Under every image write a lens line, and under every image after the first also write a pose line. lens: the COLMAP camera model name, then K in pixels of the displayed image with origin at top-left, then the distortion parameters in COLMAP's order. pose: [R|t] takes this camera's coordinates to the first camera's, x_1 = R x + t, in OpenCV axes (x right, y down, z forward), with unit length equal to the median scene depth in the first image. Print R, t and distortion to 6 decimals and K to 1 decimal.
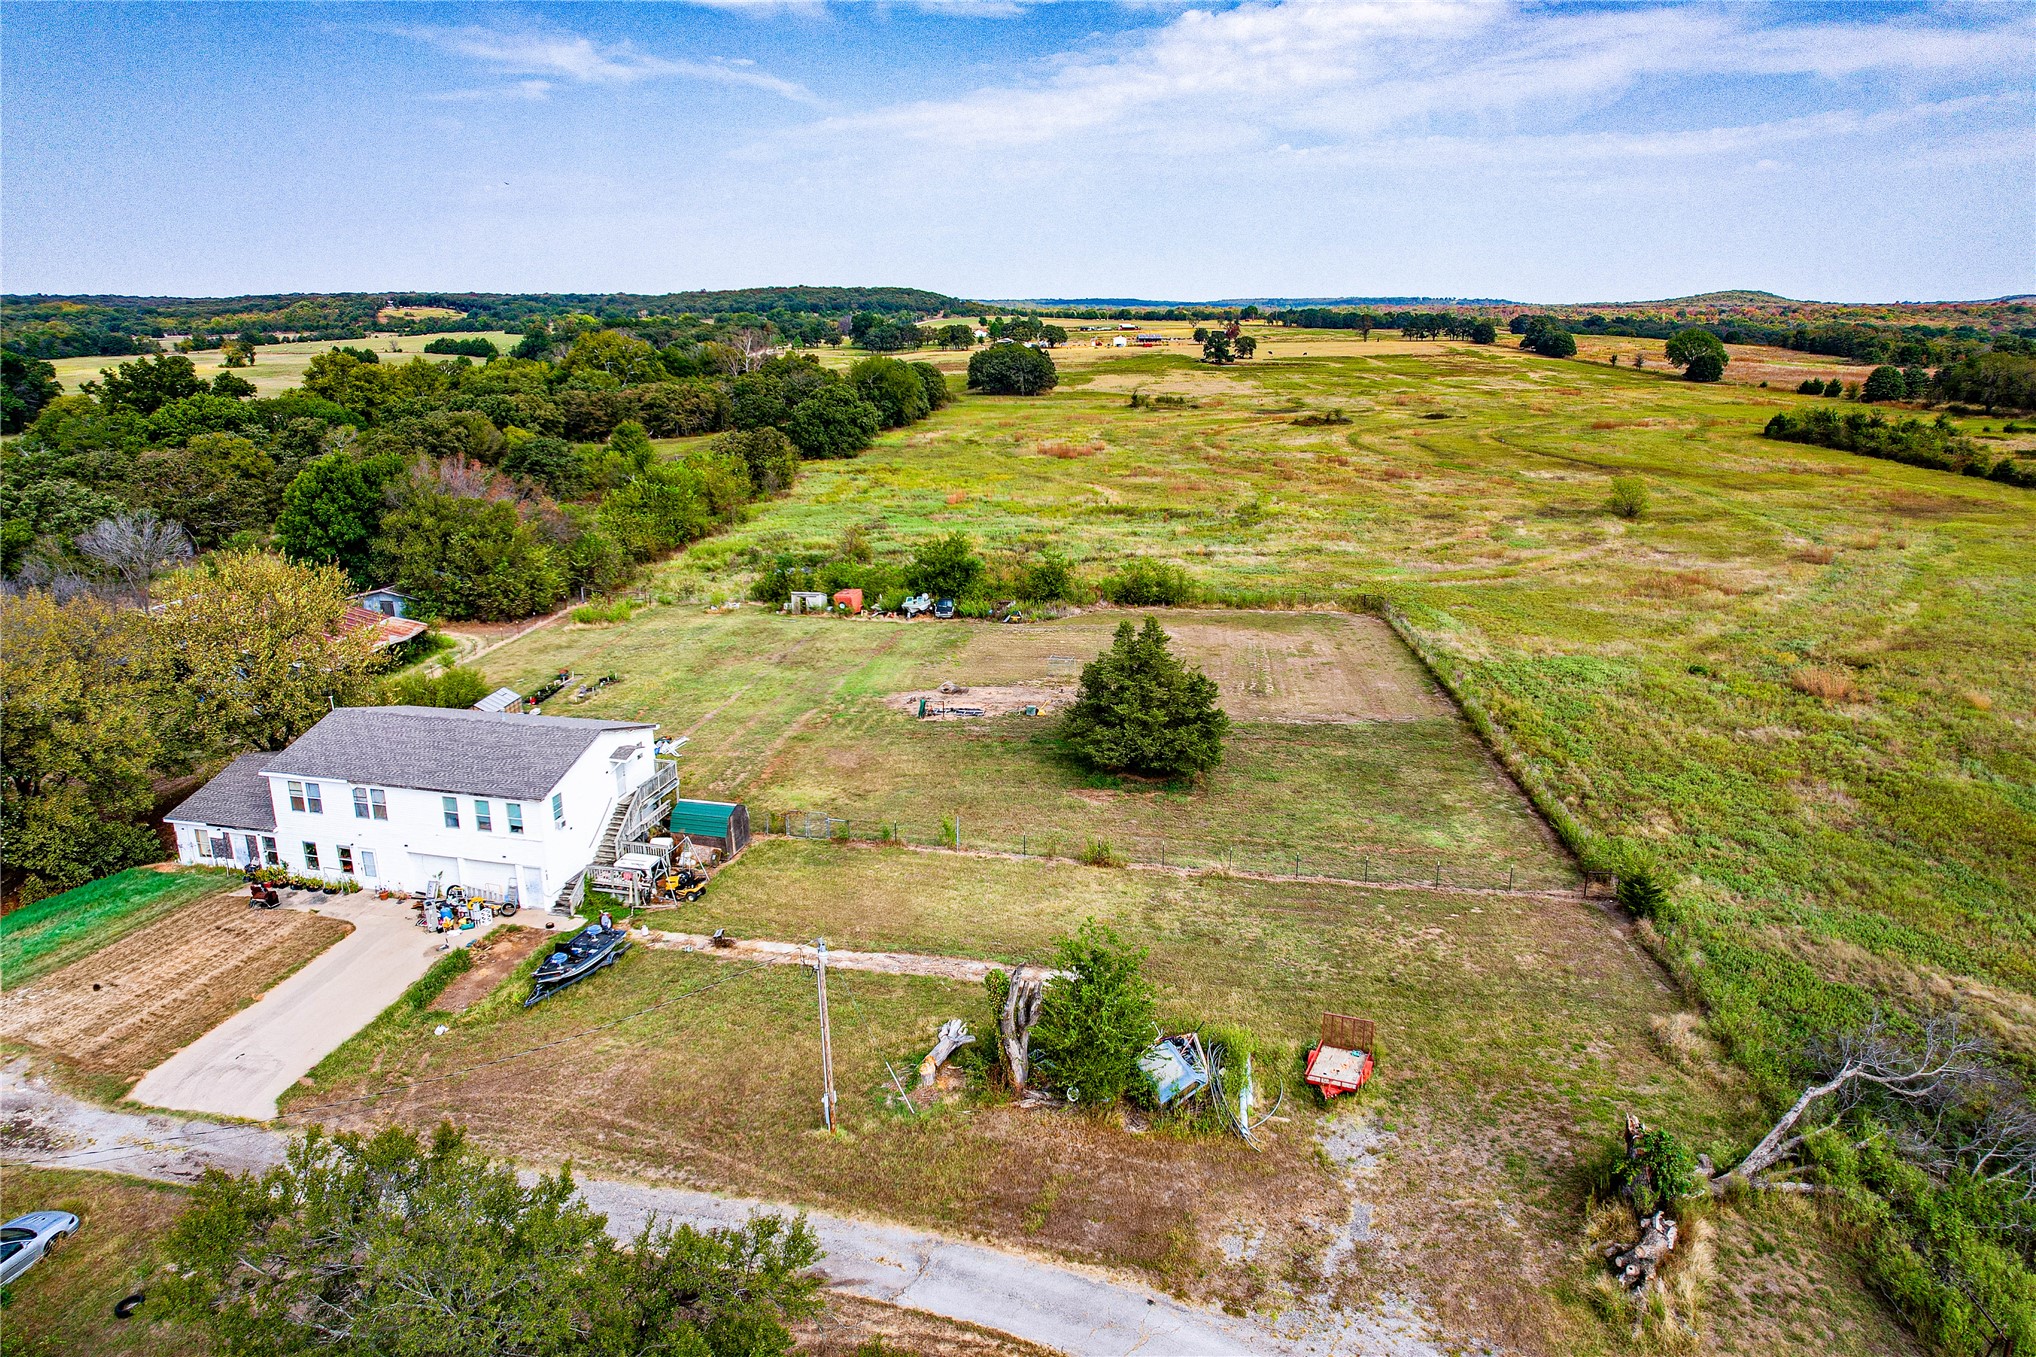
lens RADIAL K [[1153.0, 0, 1018.0], [0, 1153.0, 678.5], [0, 0, 1]] dist [-0.058318, 0.029838]
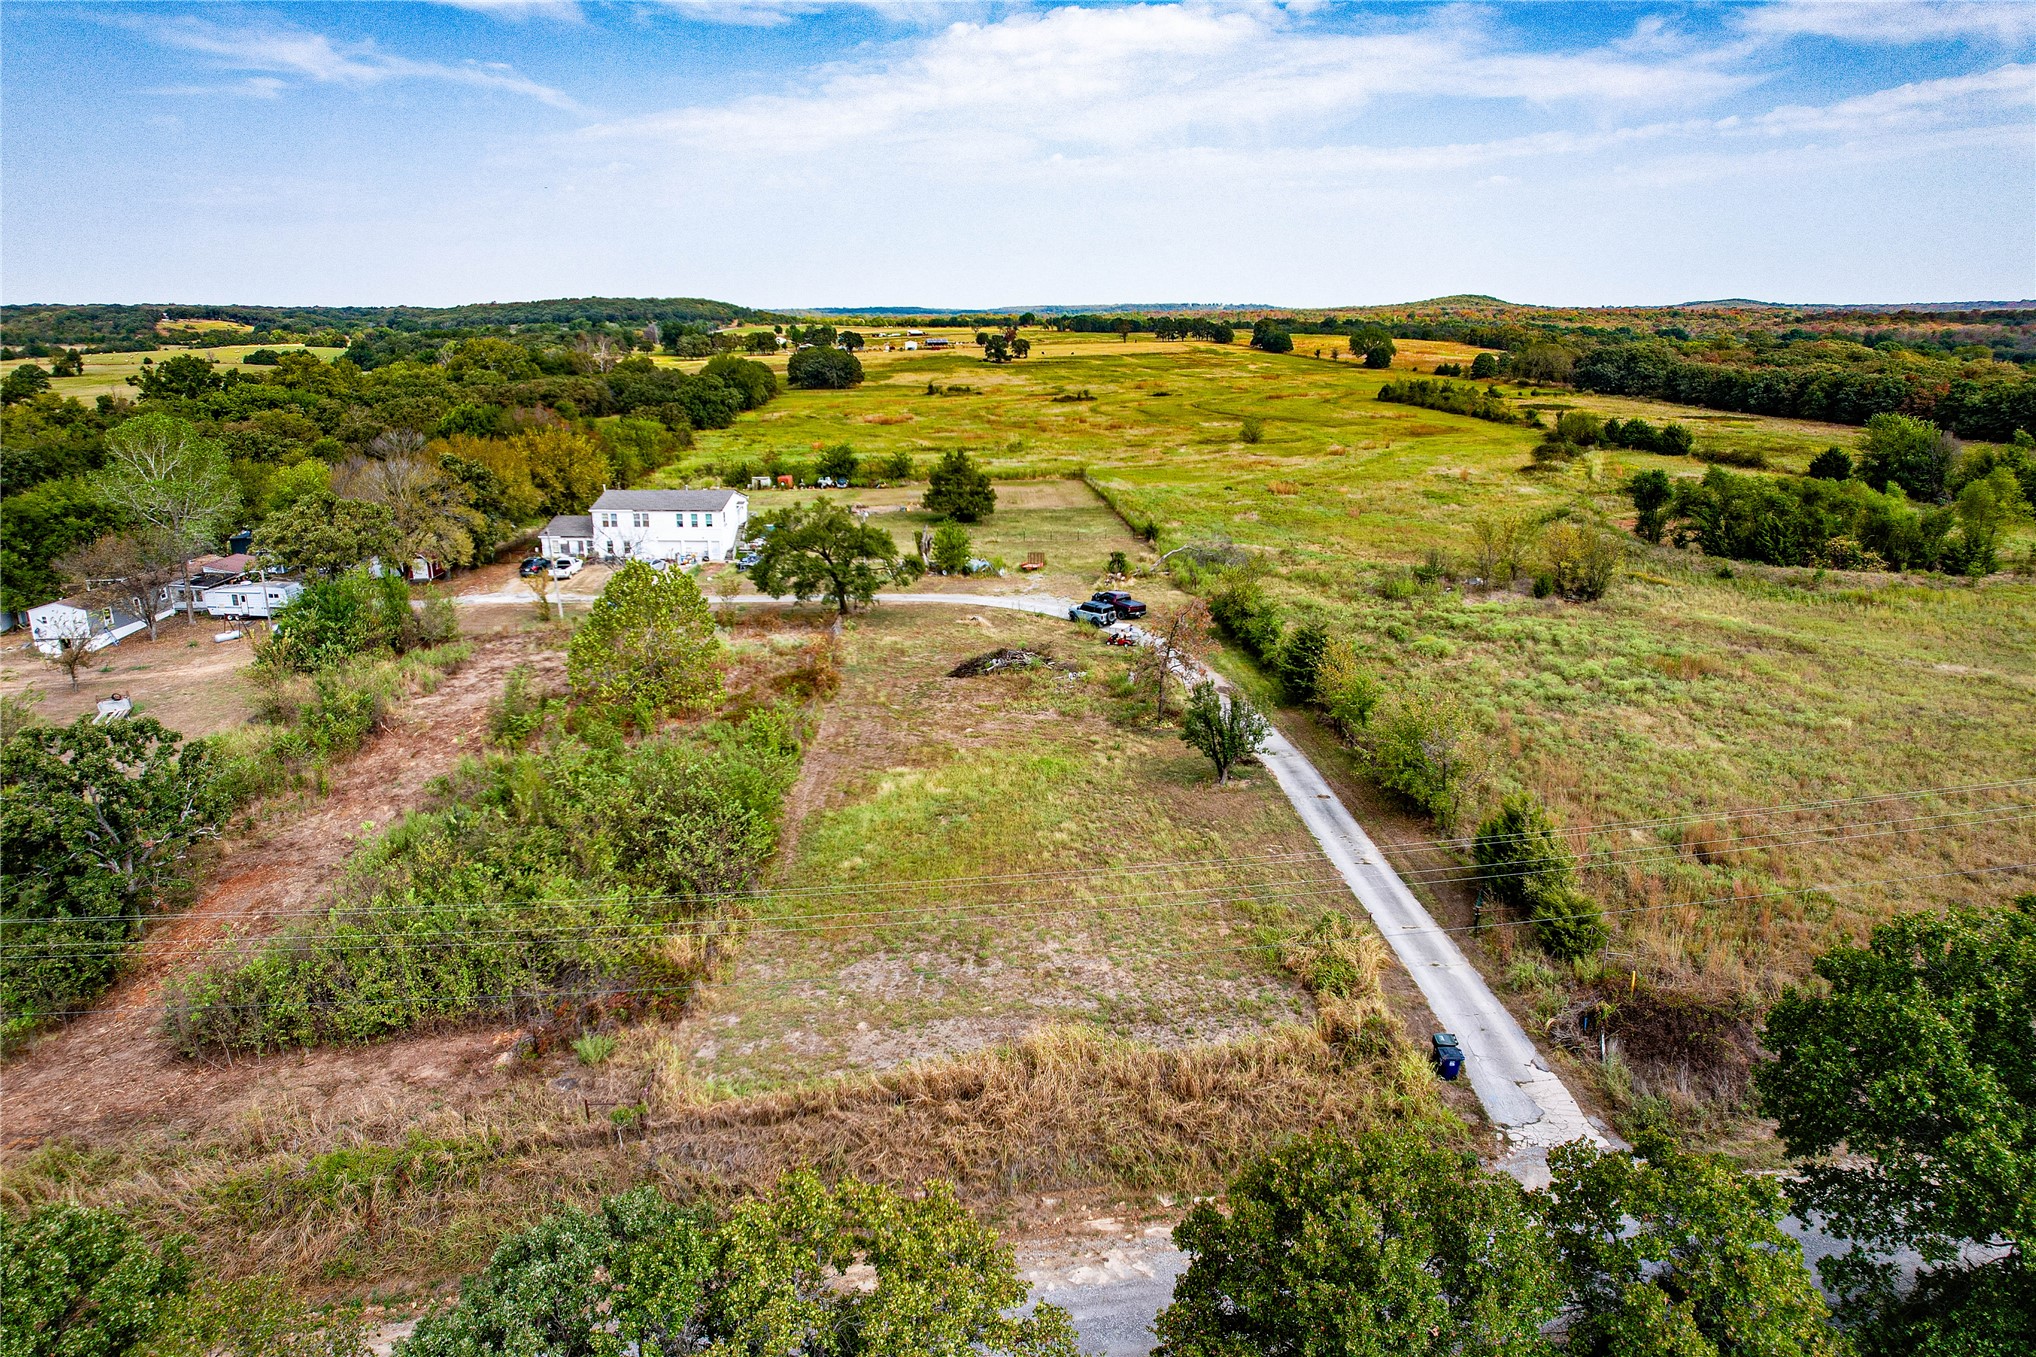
lens RADIAL K [[1306.7, 0, 1014.4], [0, 1306.7, 683.2], [0, 0, 1]] dist [-0.081365, 0.071540]
pose [[0.985063, -0.050880, 0.164504, -0.040869], [0.056959, 0.997849, -0.032447, 0.090689], [-0.162499, 0.041332, 0.985843, -0.279851]]
